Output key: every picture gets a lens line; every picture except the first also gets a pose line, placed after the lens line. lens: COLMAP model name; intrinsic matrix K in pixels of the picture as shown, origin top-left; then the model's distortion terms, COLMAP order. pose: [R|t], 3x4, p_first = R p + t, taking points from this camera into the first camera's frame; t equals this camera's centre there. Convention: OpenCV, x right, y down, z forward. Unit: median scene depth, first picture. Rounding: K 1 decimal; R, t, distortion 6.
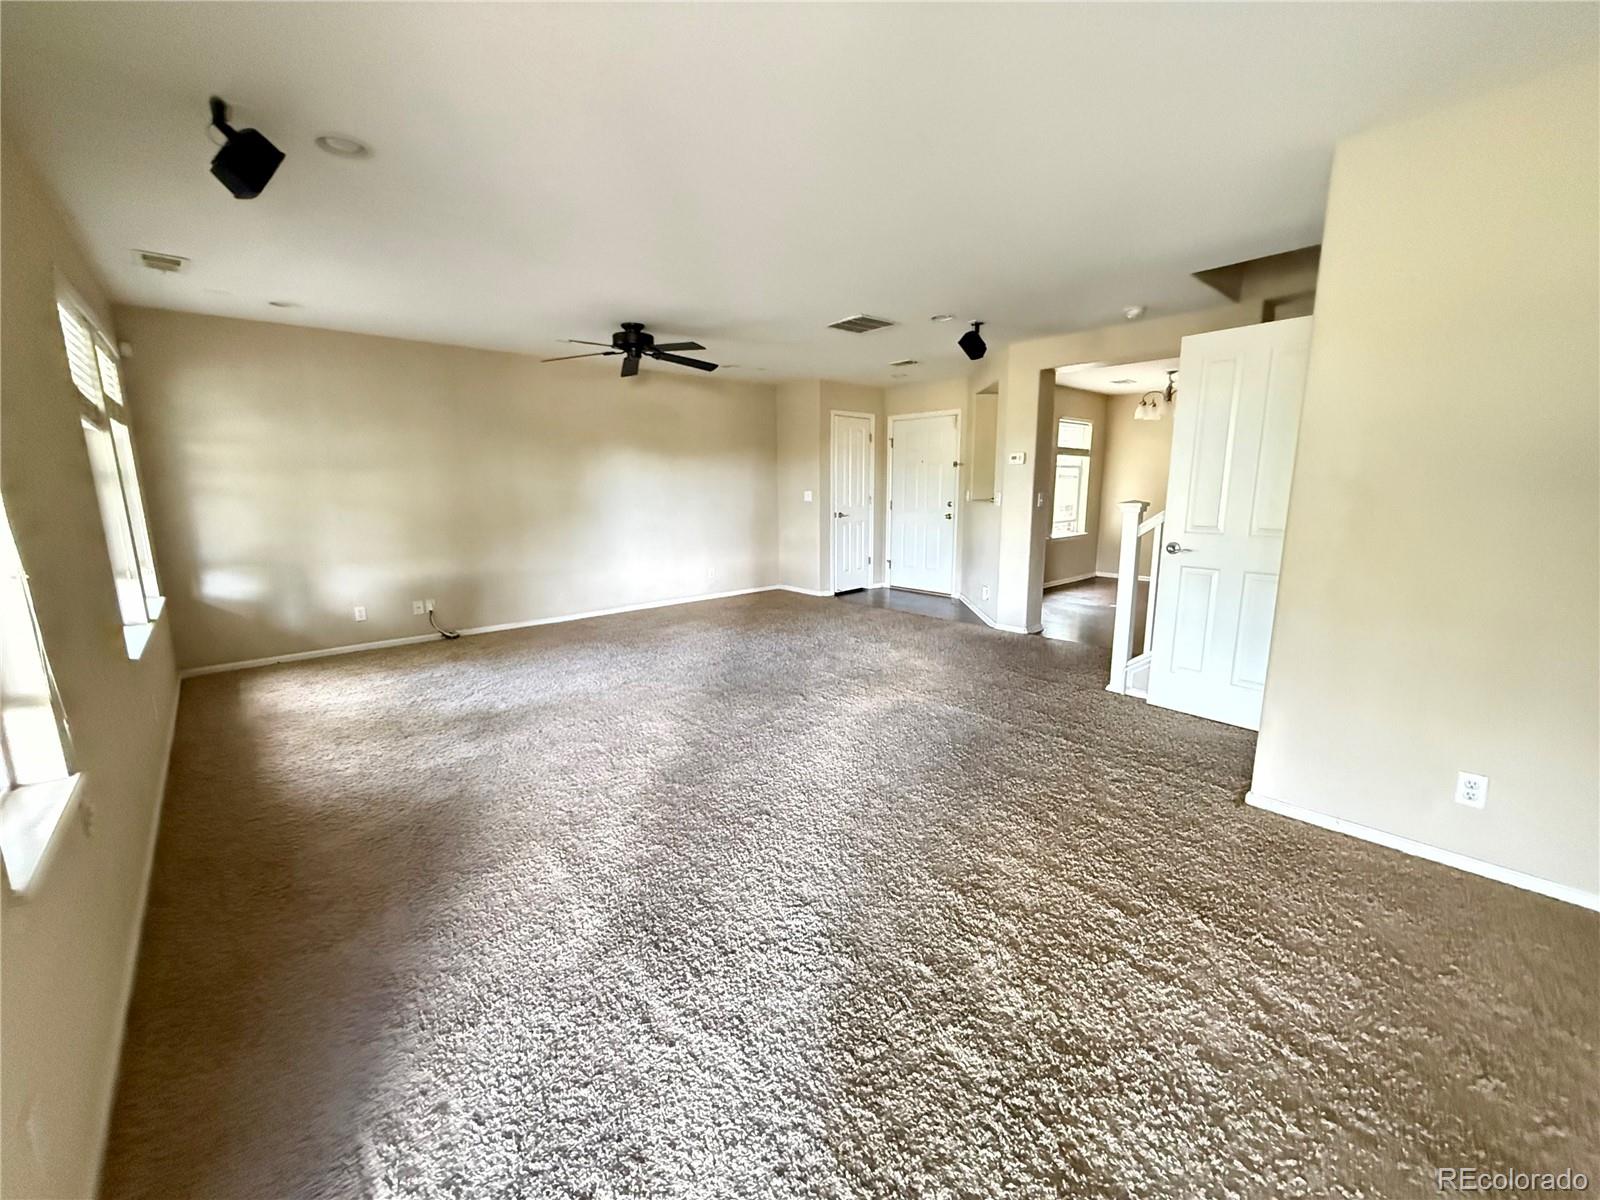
lens RADIAL K [[639.6, 0, 801.8], [0, 639.6, 605.1], [0, 0, 1]] dist [-0.000552, -0.000022]
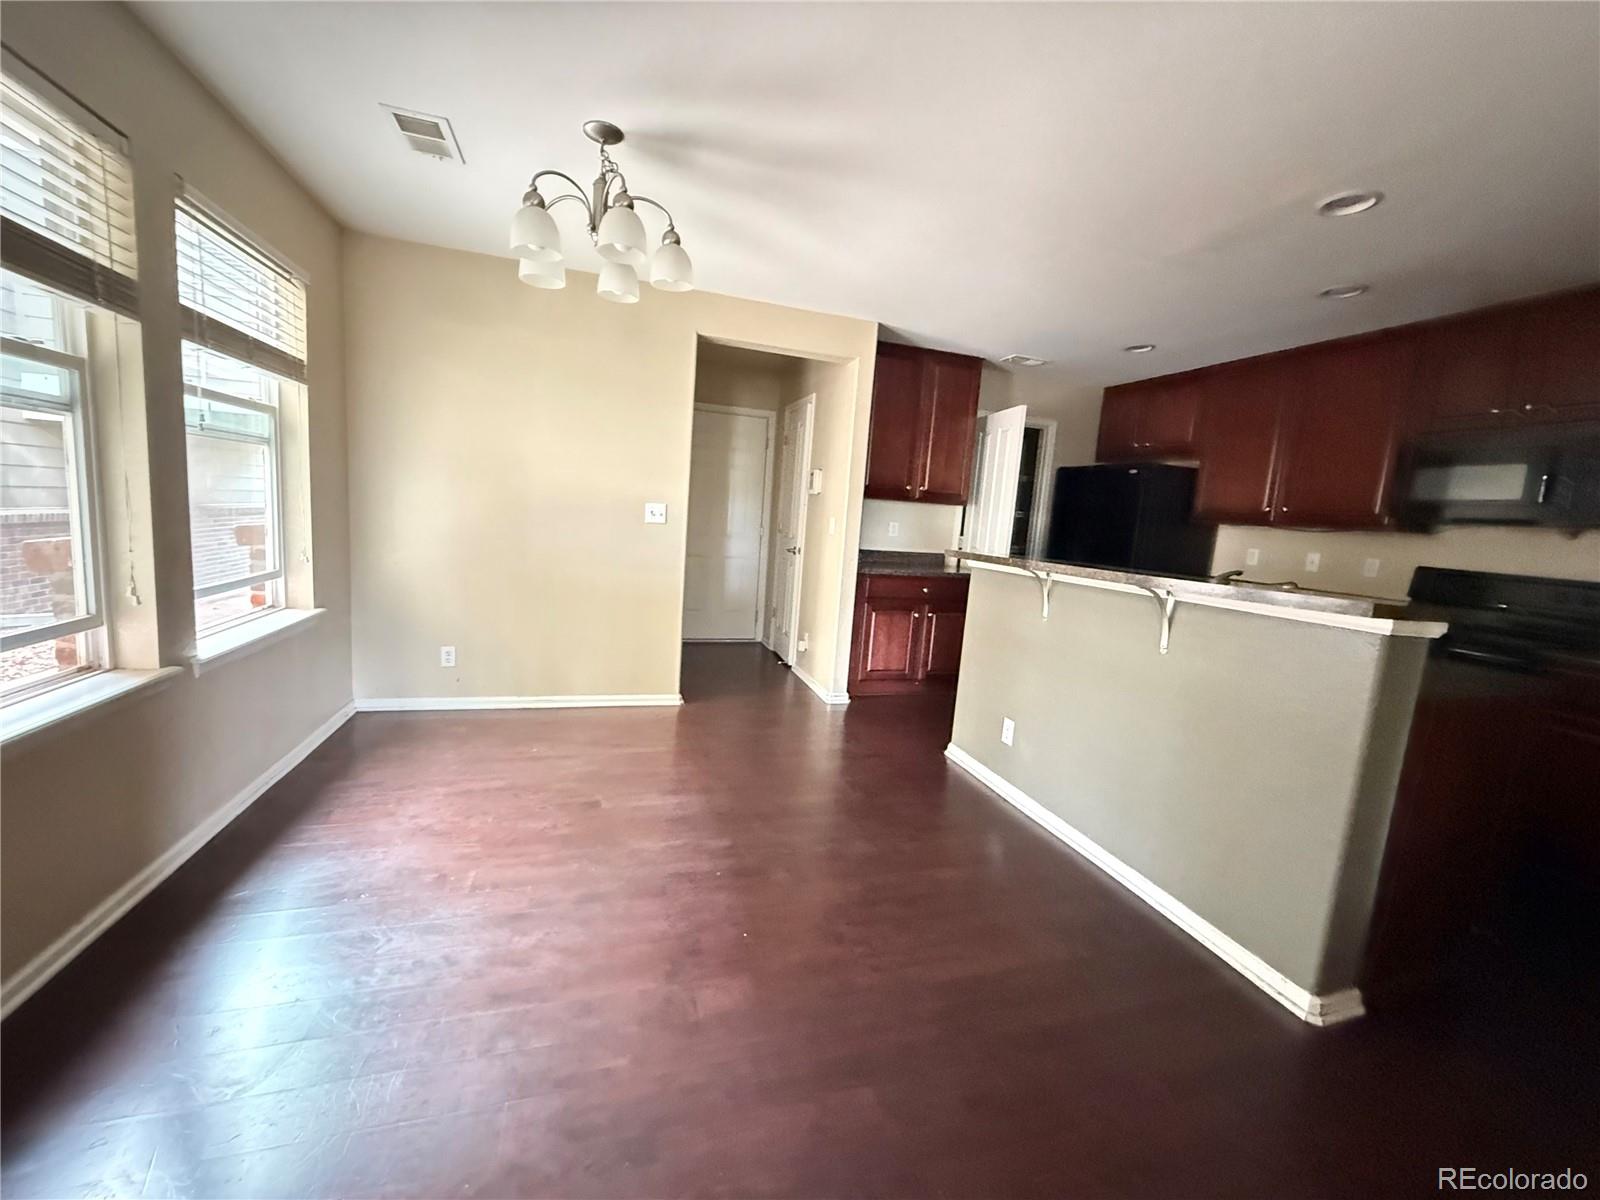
lens RADIAL K [[639.6, 0, 803.1], [0, 639.6, 593.7], [0, 0, 1]] dist [-0.000552, -0.000022]
pose [[0.423029, -0.088211, 0.901812, 0.251180], [0.086406, 0.994642, 0.056759, -0.121846], [-0.901987, 0.053911, 0.428384, 0.633801]]
